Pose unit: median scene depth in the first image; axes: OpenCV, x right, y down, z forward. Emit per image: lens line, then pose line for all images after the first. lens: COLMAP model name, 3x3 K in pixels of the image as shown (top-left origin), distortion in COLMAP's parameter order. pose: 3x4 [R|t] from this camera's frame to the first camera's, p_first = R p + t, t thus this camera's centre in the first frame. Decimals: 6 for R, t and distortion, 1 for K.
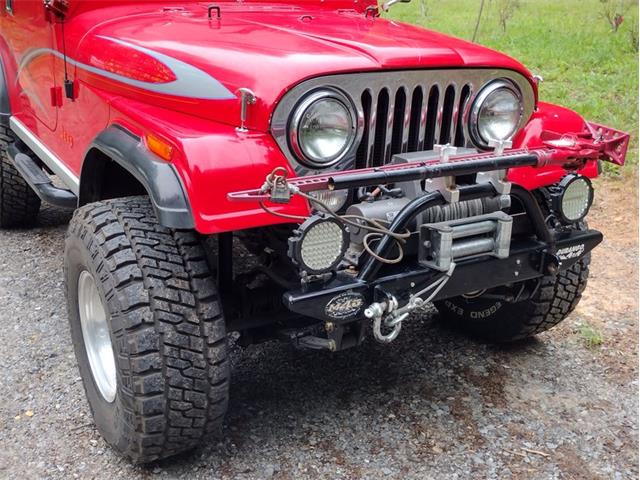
lens RADIAL K [[750.8, 0, 317.9], [0, 750.8, 238.1], [0, 0, 1]] dist [0.129029, -0.260266]
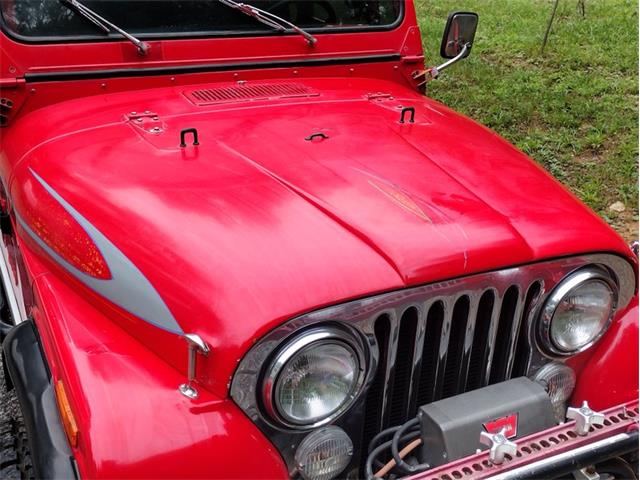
lens RADIAL K [[750.8, 0, 317.9], [0, 750.8, 238.1], [0, 0, 1]] dist [0.129029, -0.260266]
pose [[0.996684, 0.031982, -0.074823, 0.051225], [-0.026742, 0.997188, 0.070013, -0.289582], [0.076852, -0.067780, 0.994736, 0.314607]]
